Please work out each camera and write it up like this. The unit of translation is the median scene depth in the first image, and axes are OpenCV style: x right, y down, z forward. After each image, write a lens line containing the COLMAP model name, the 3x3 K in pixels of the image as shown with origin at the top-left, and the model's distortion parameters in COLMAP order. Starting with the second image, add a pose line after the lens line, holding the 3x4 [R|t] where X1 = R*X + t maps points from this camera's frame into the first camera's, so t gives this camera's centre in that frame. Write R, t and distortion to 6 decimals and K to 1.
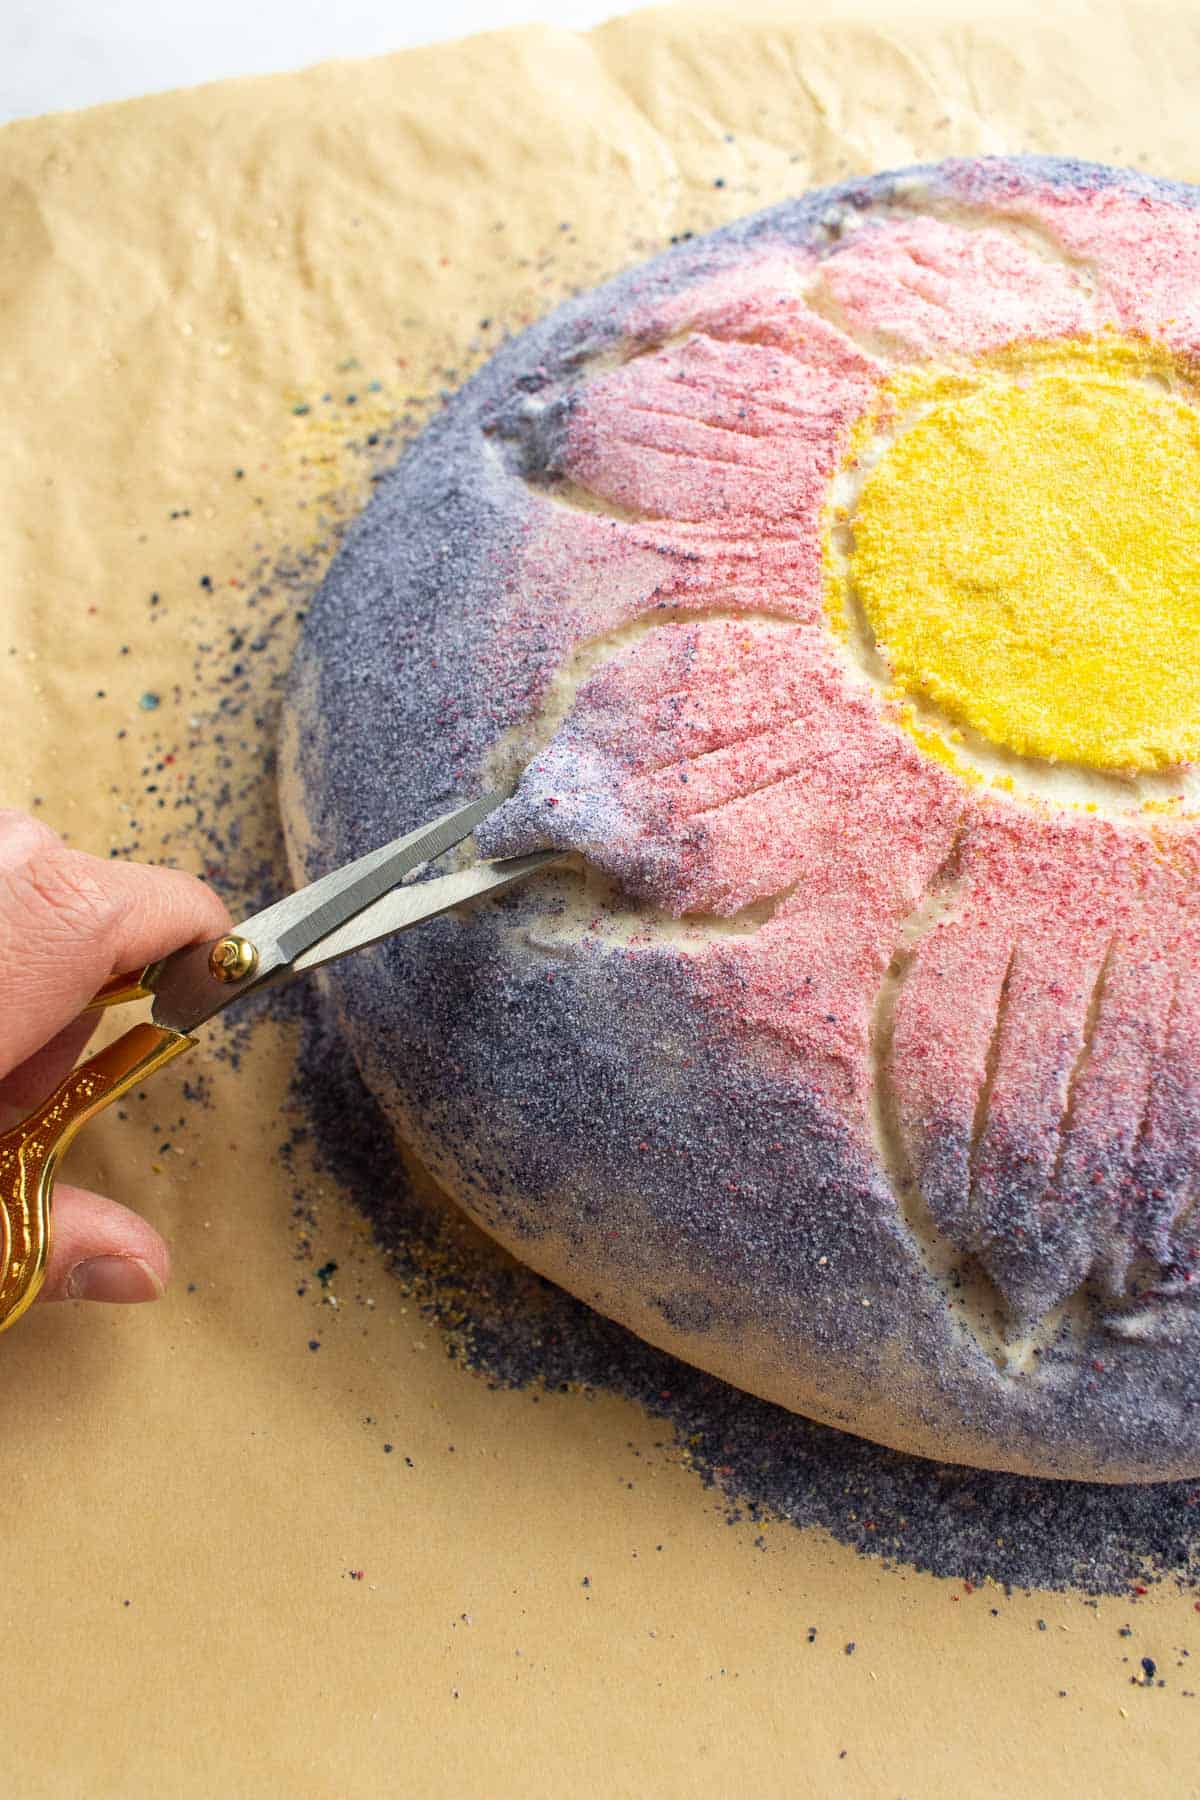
lens RADIAL K [[1398.9, 0, 589.4], [0, 1398.9, 932.0], [0, 0, 1]] dist [0.006077, -0.009733]
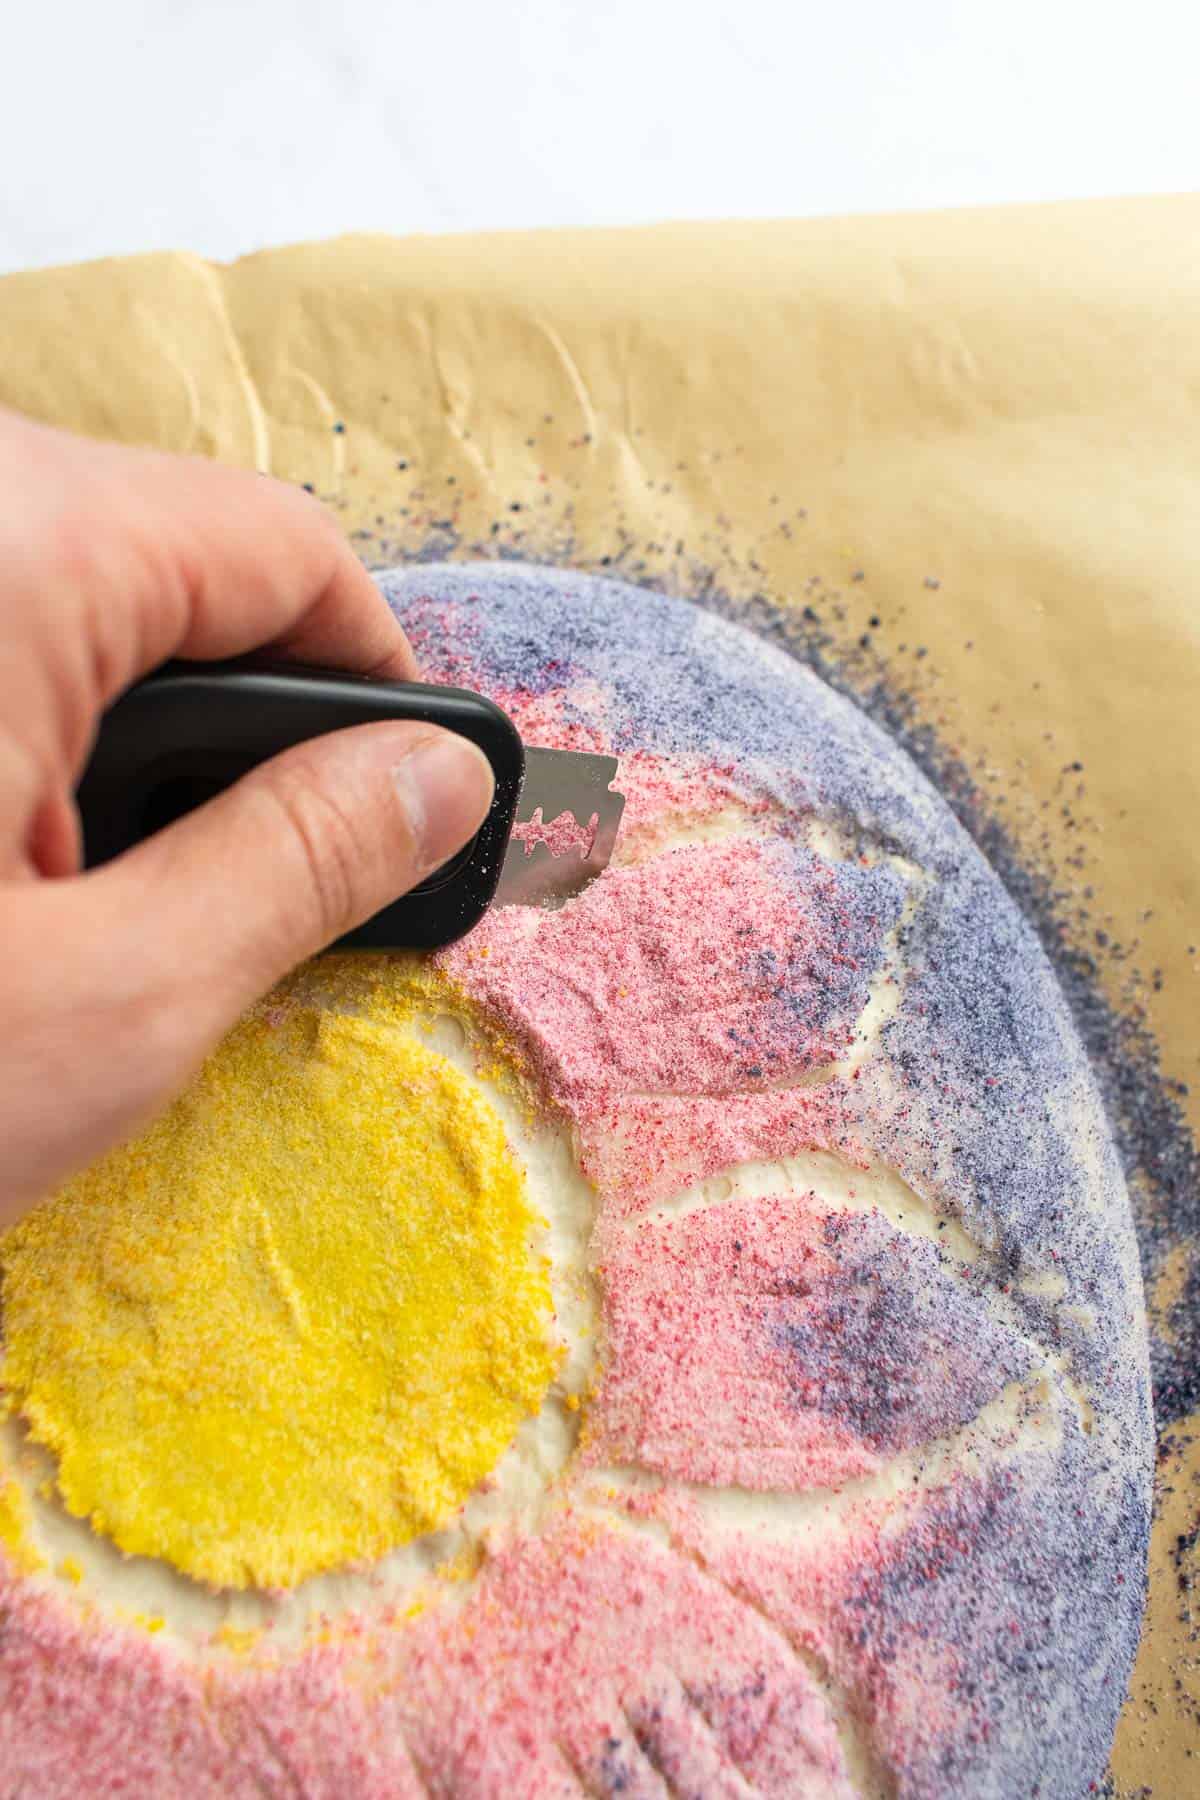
lens RADIAL K [[1398.9, 0, 589.4], [0, 1398.9, 932.0], [0, 0, 1]] dist [0.006077, -0.009733]
pose [[0.987149, 0.140311, -0.076483, 0.581811], [-0.133652, 0.987275, 0.086168, -0.568267], [0.087600, -0.074839, 0.993341, 0.206295]]
